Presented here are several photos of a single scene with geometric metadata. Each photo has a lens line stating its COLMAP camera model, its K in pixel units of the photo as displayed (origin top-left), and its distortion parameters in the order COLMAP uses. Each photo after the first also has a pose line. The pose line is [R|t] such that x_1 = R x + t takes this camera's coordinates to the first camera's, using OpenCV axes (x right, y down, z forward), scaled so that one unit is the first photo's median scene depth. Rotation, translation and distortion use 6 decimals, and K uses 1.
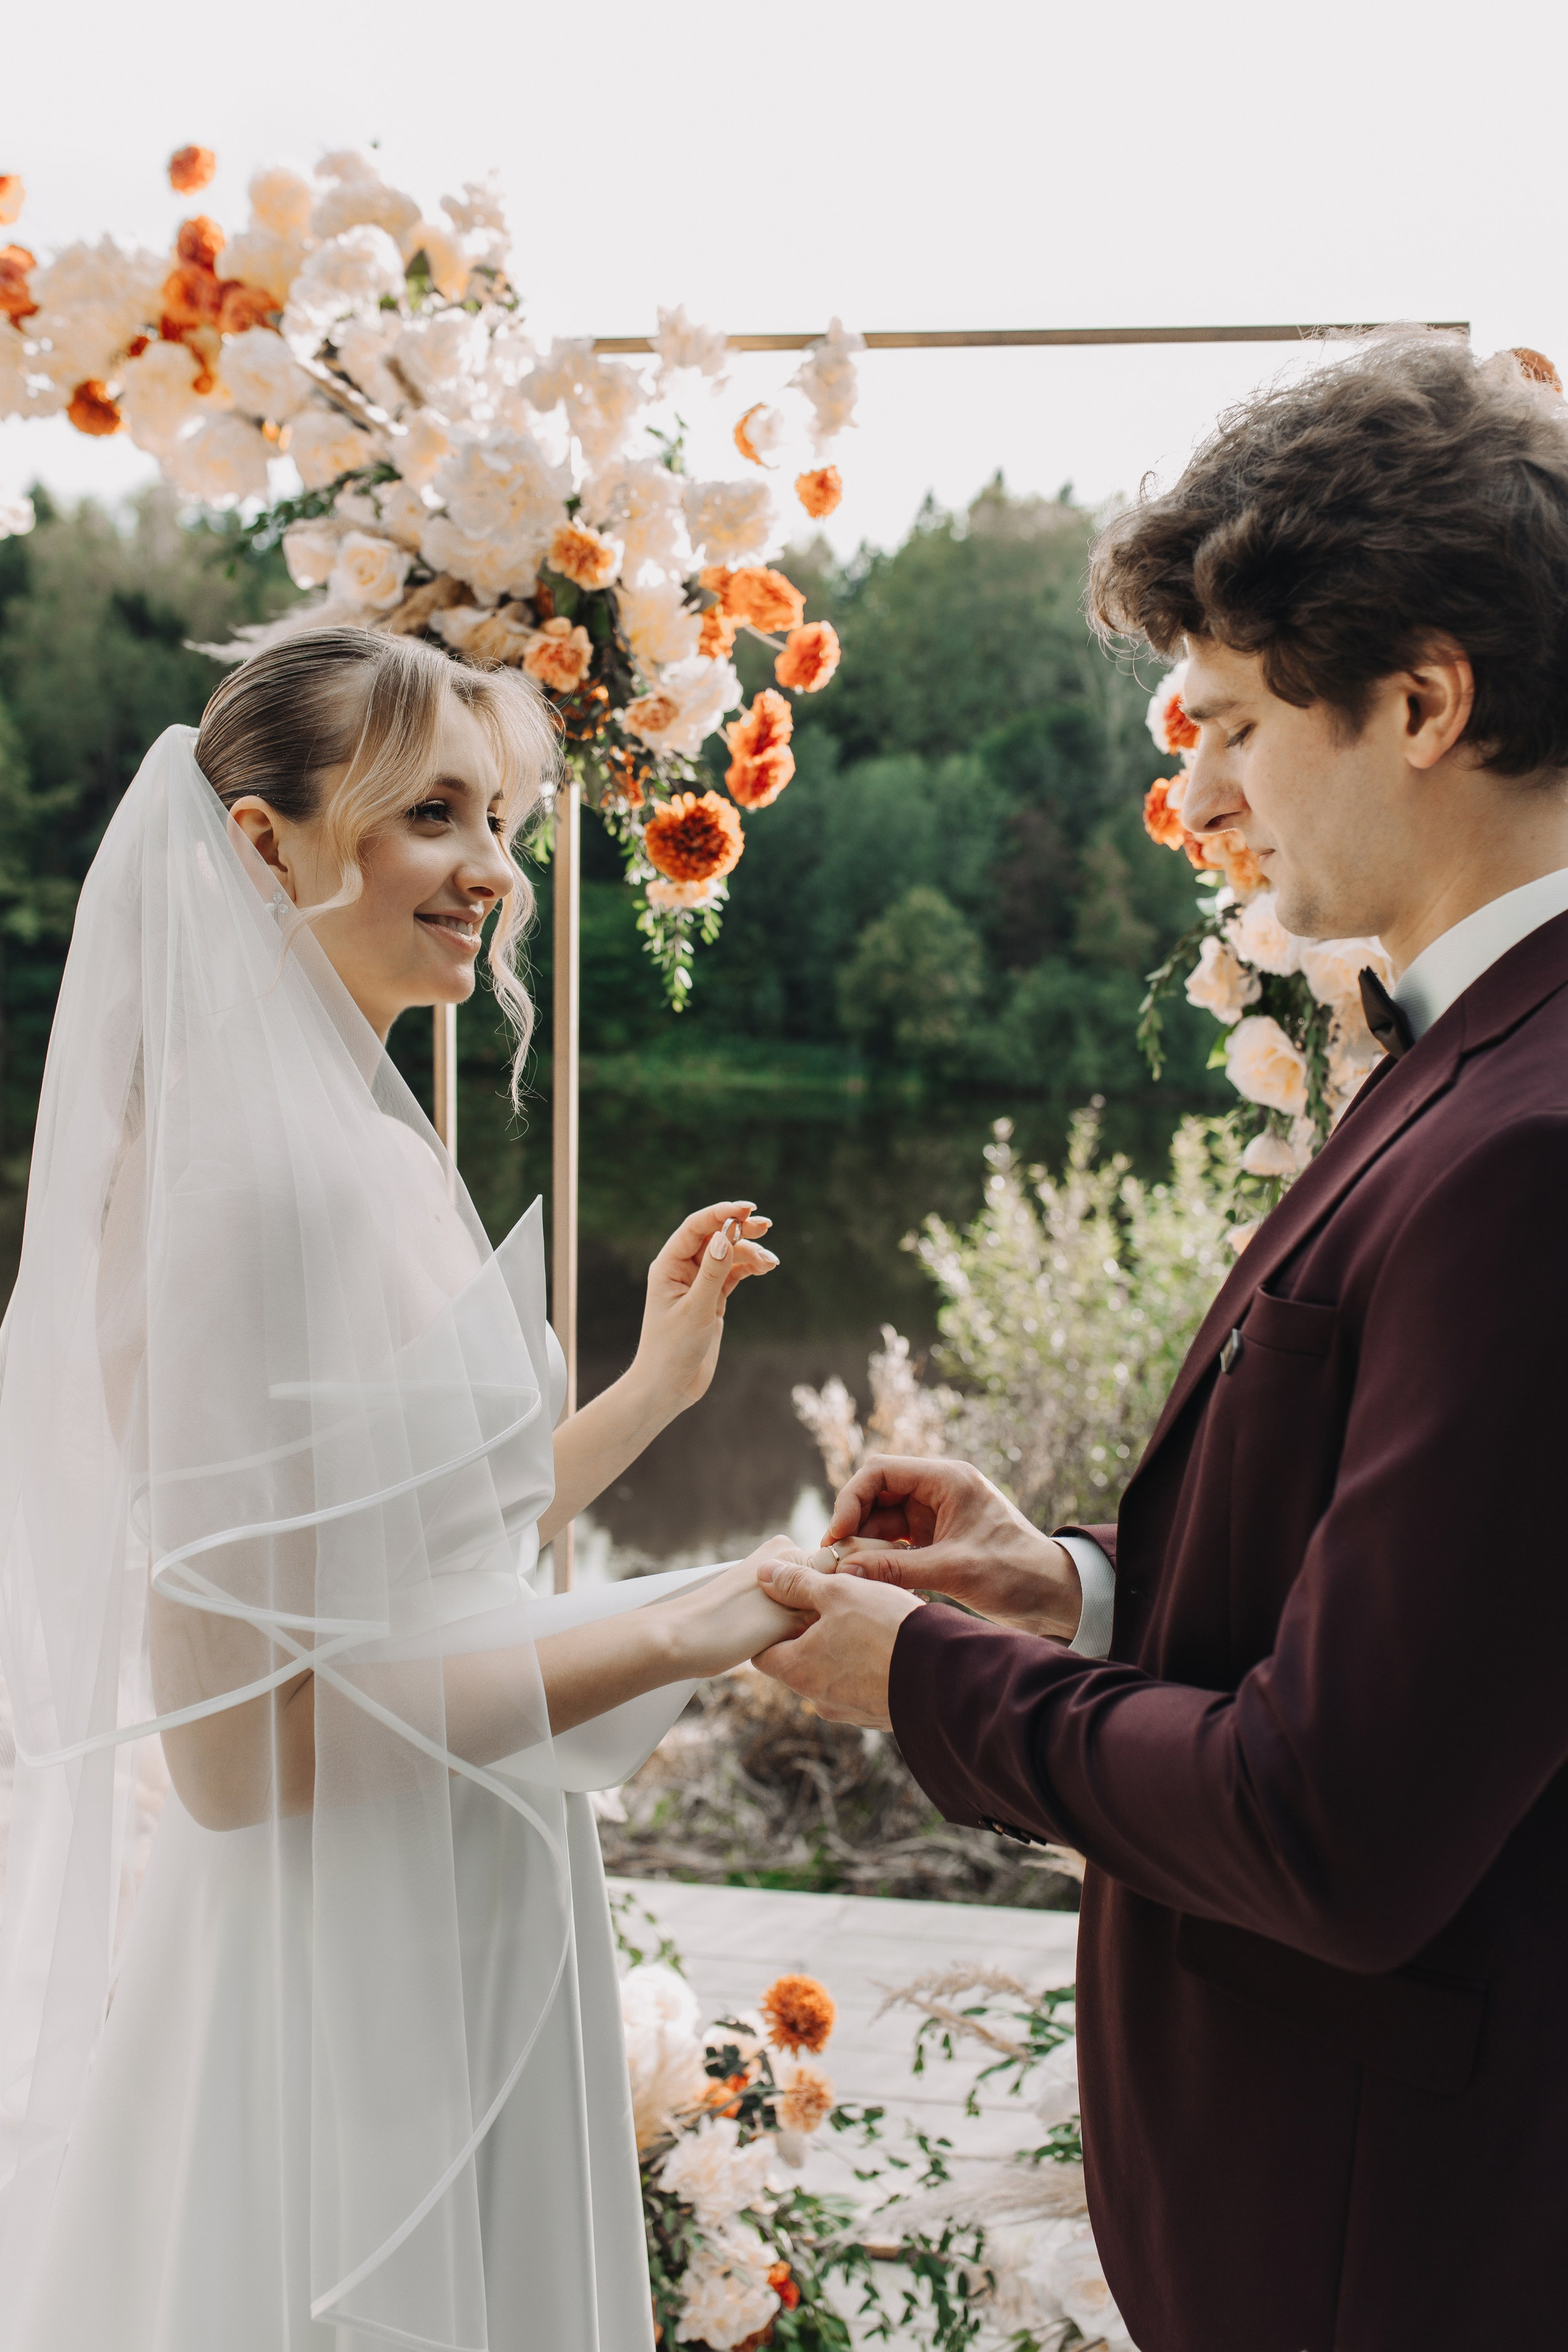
lens RADIAL K [[2256.0, 0, 795.5], [0, 2256.0, 1186.5], [0, 0, 1]] dist [-0.001074, 0.000000]
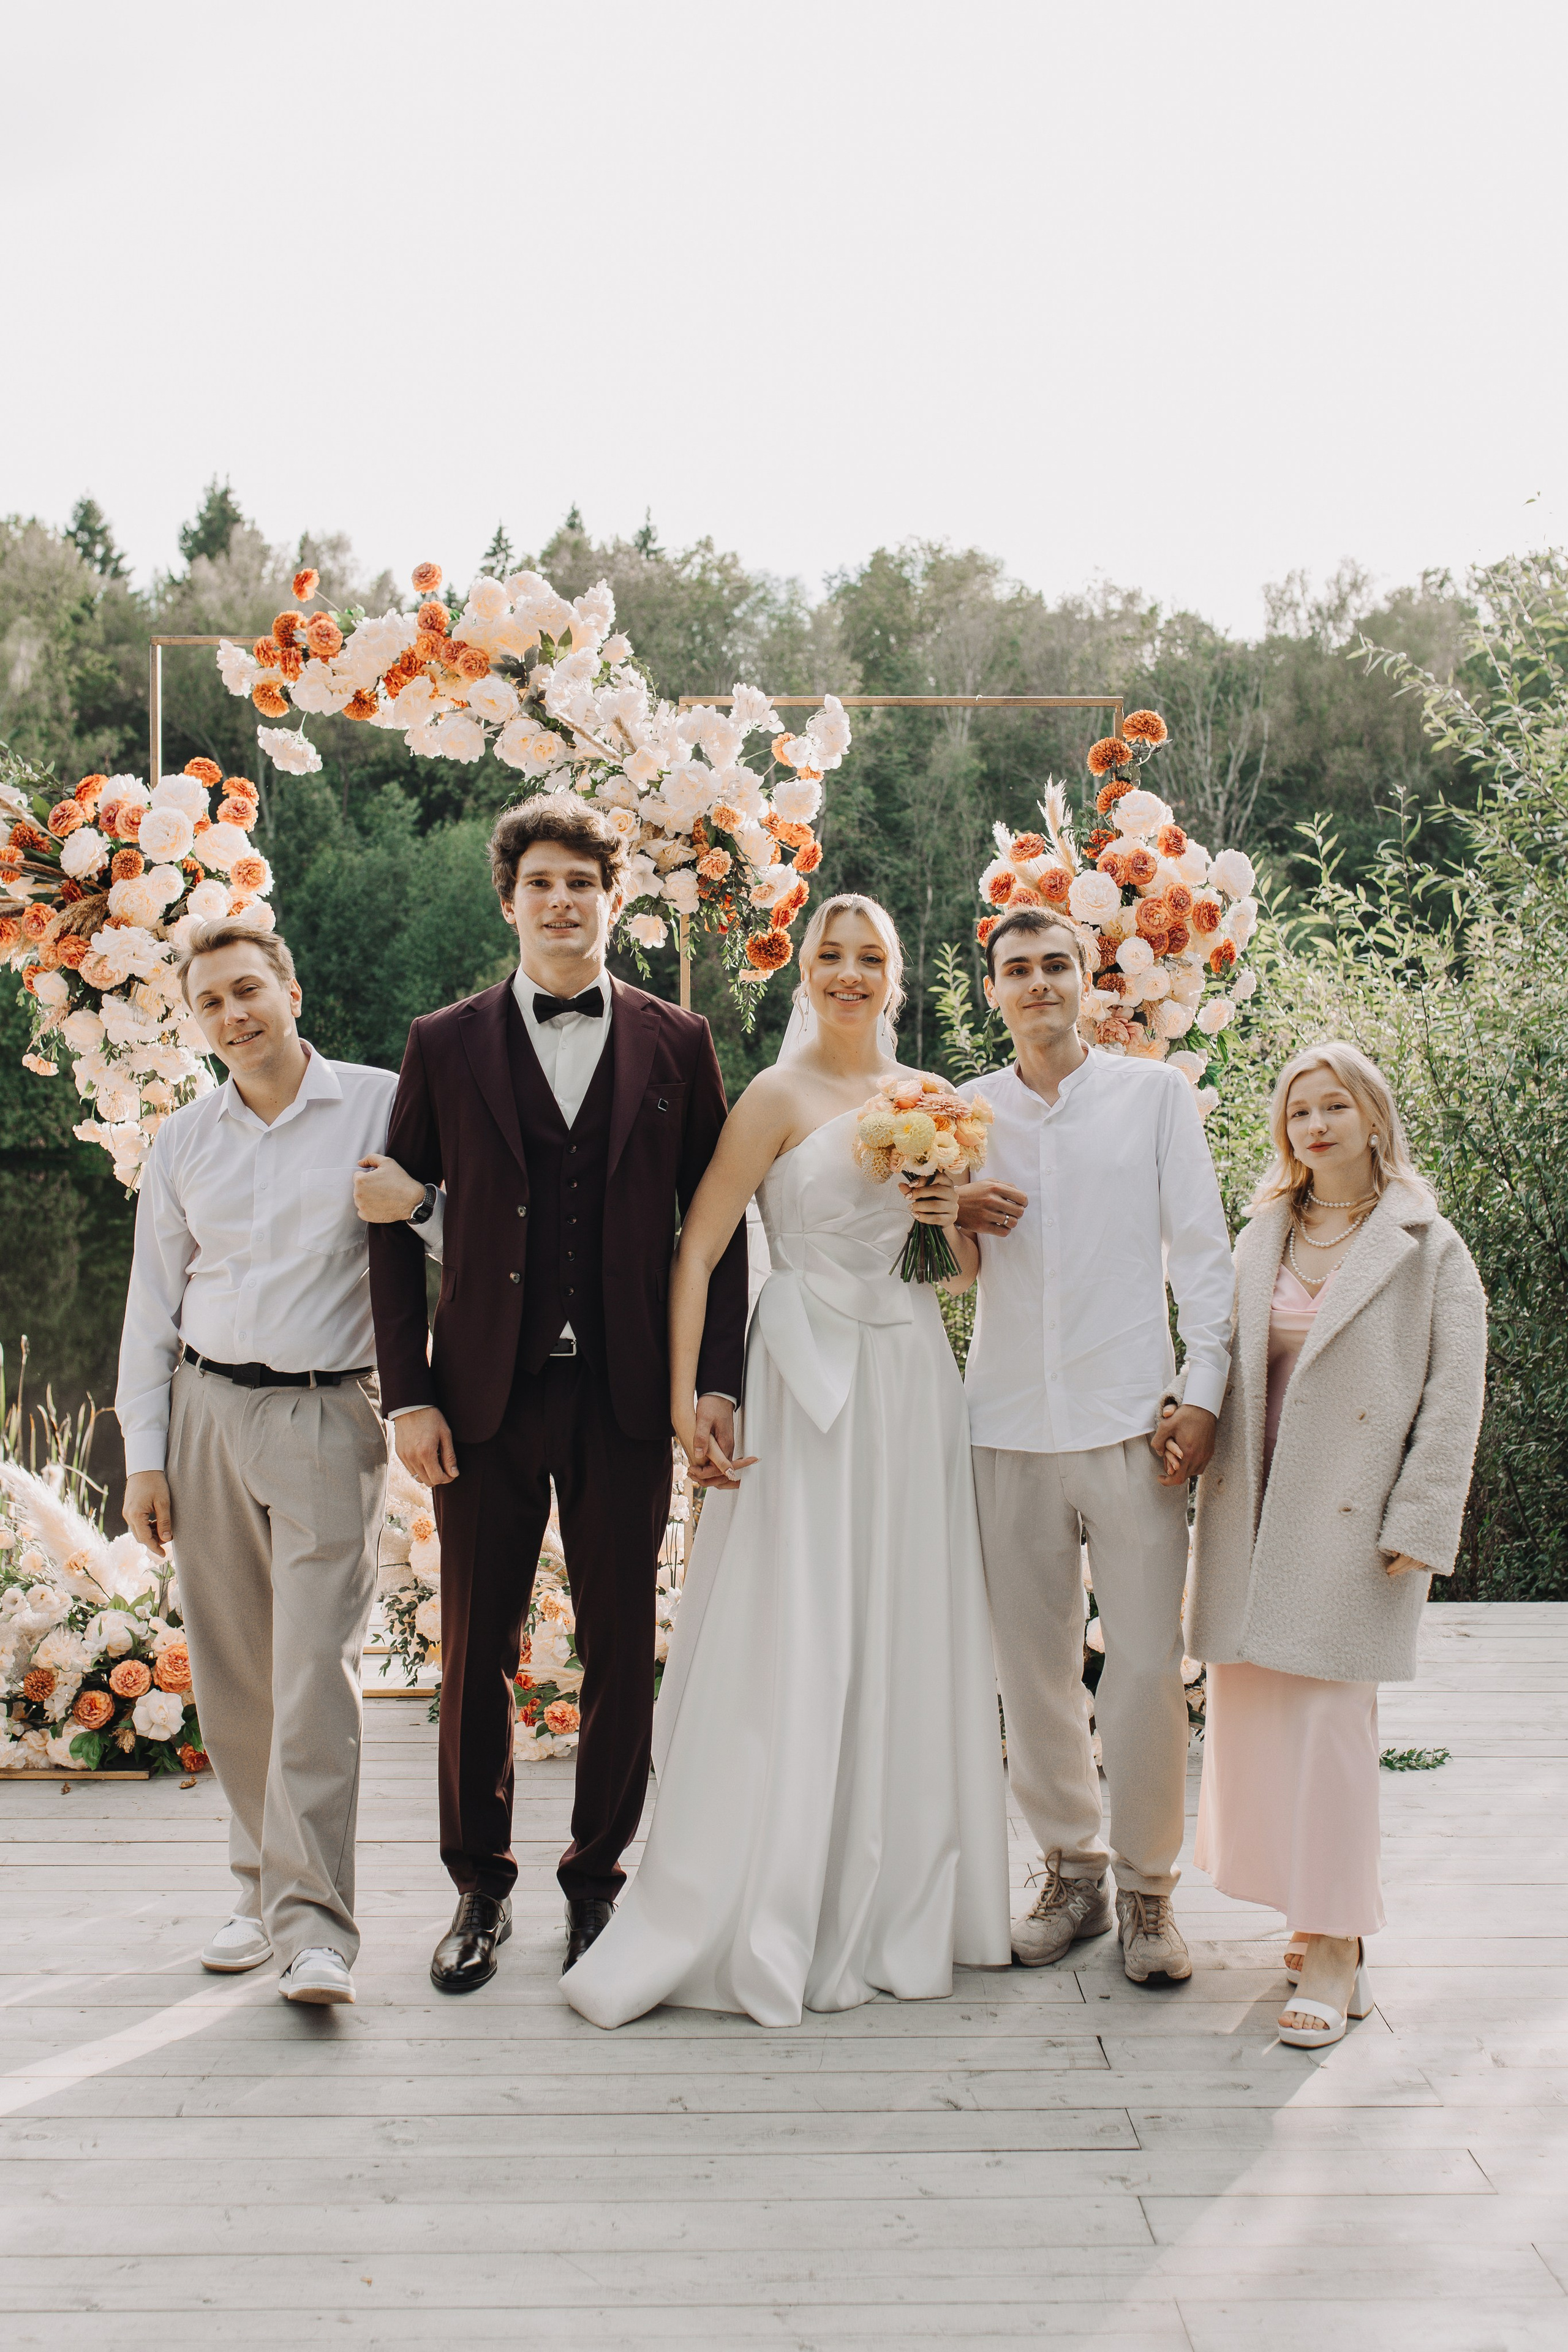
lens RADIAL K [[2372.1, 0, 787.9], [0, 2372.1, 1174.3], [0, 0, 1]] dist [0.004108, 0.000000]
pose [[0.985592, -0.028102, 0.166787, -0.371771], [0.034595, 0.998747, -0.036148, 0.122926], [-0.165563, 0.041397, 0.985330, -1.061335]]
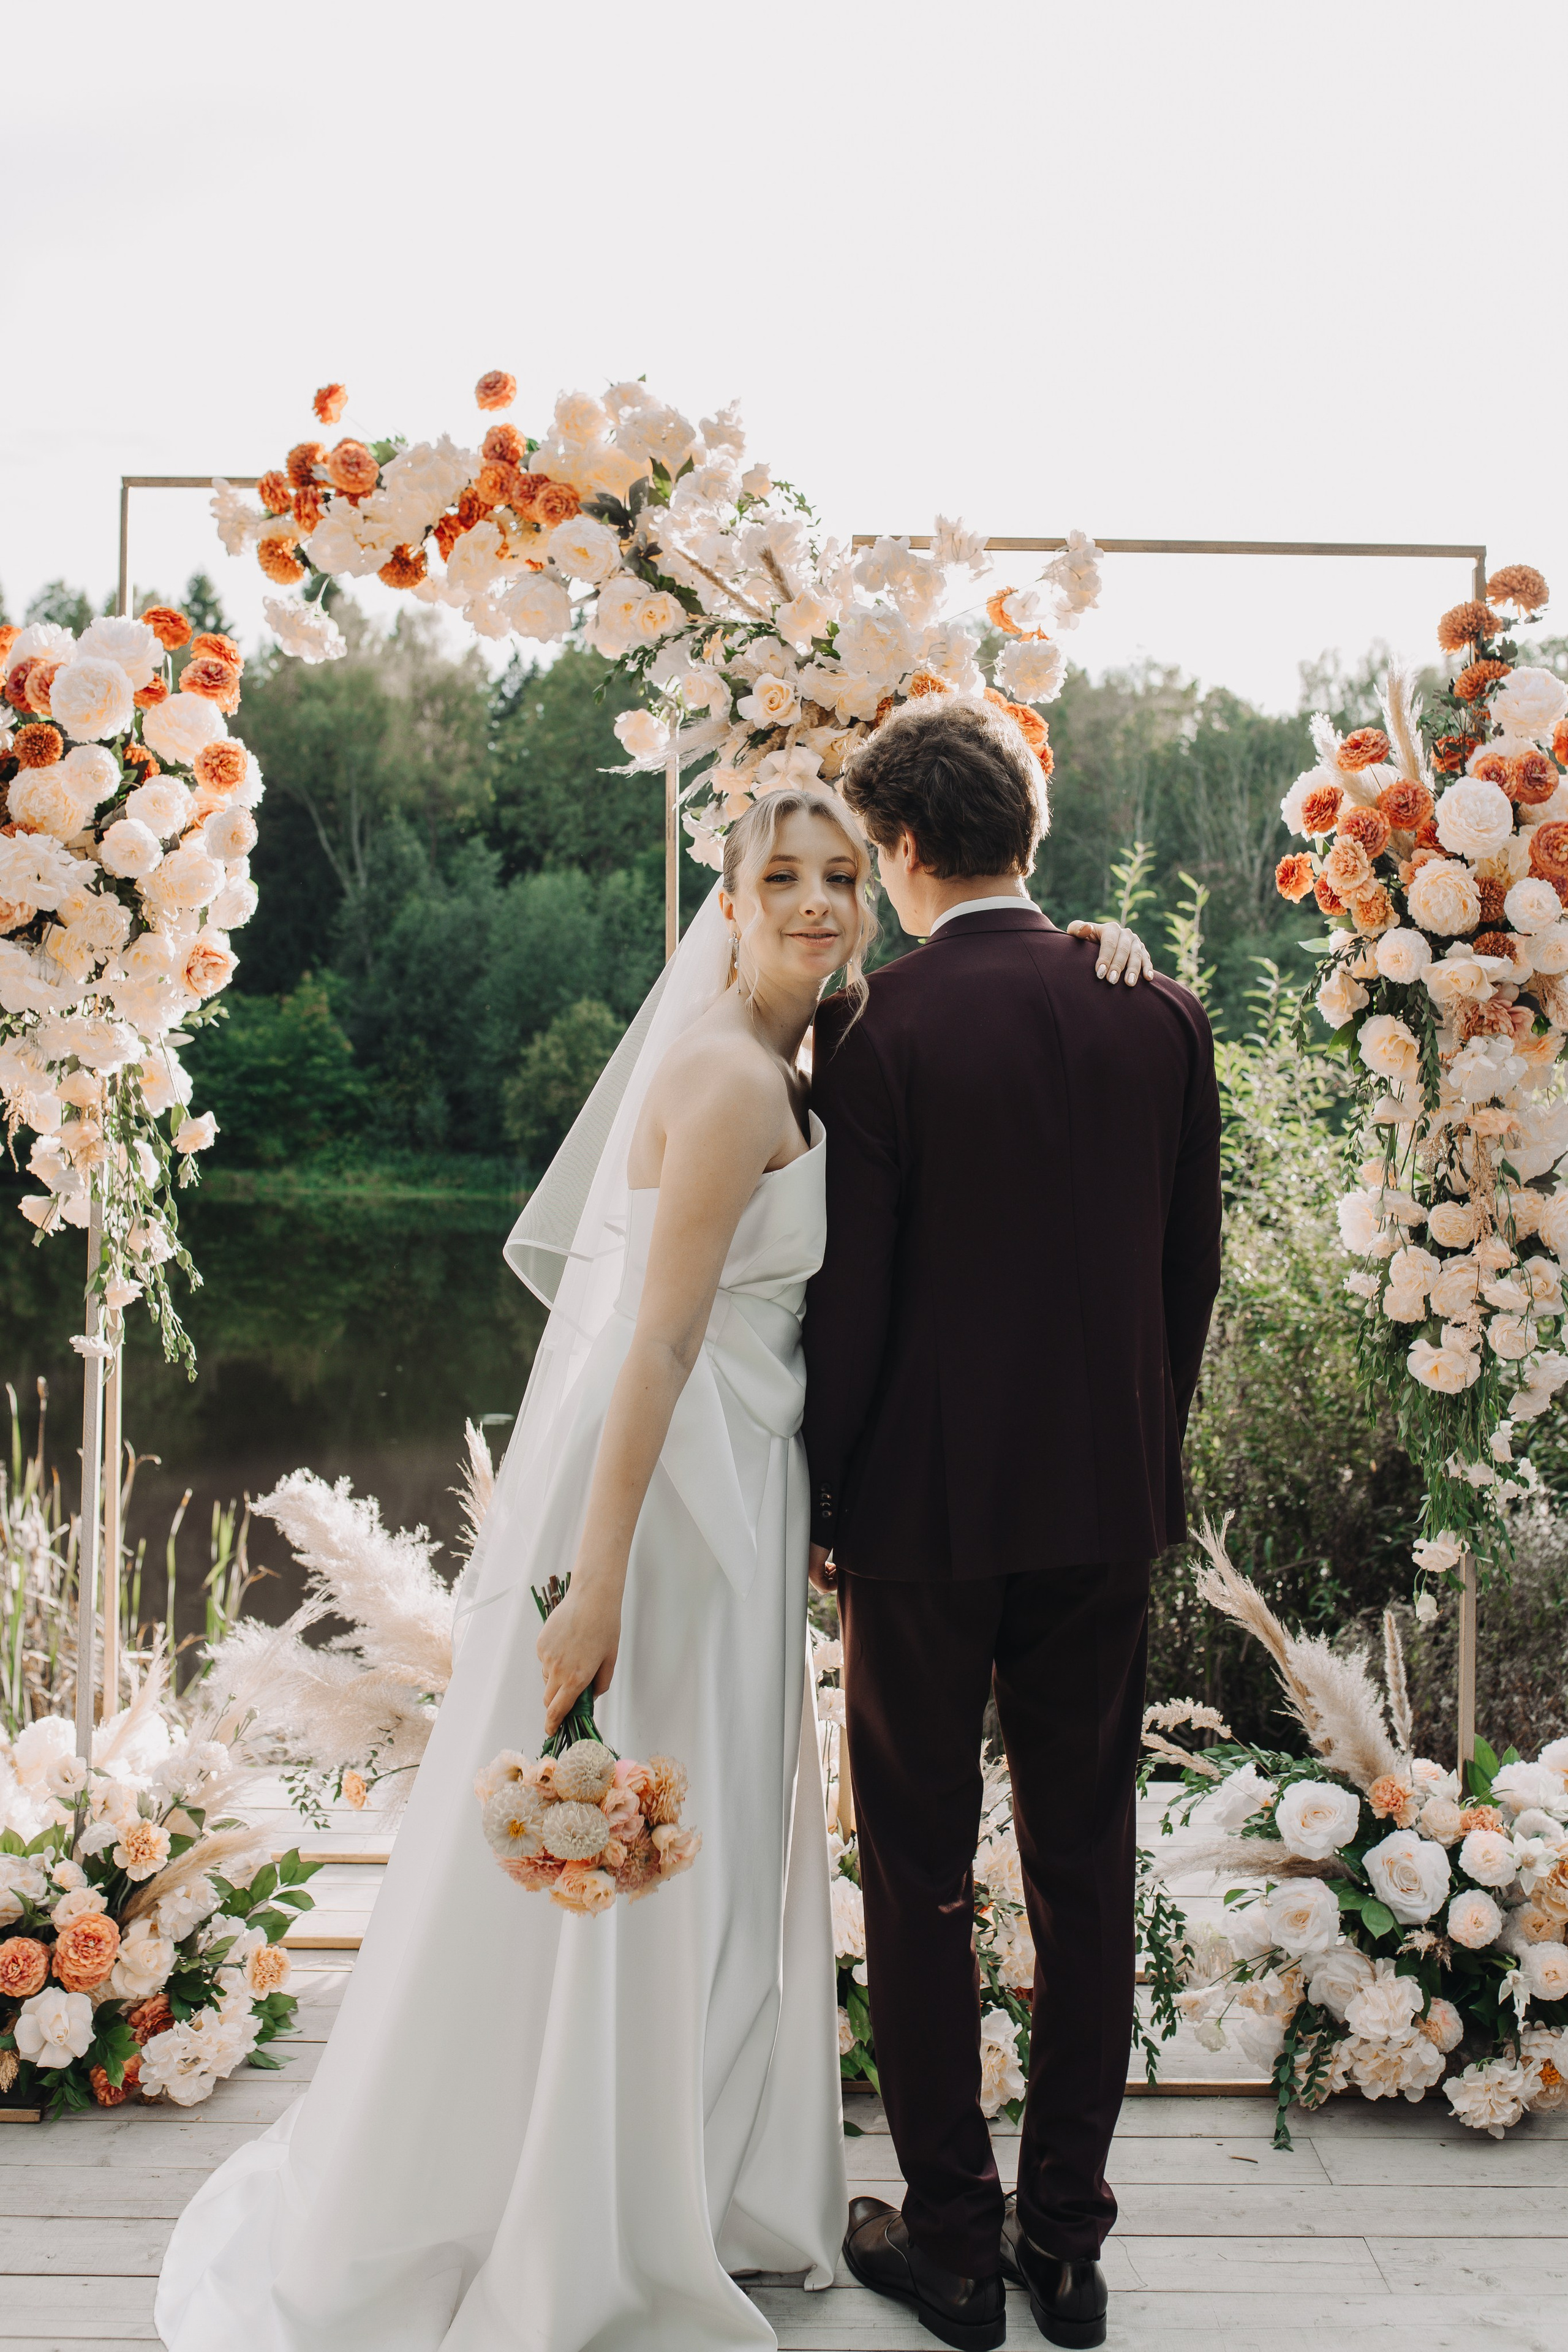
lens RADIAL K [[2243.6, 0, 801.8], [0, 2243.6, 1150.6], [0, 0, 1]] dist [0.003787, 0.000000]
pose [[0.988810, -0.009595, 0.148872, -0.344893], [0.019156, 0.997834, -0.062925, 0.087576], [-0.147946, 0.065073, 0.986852, -0.333229]]
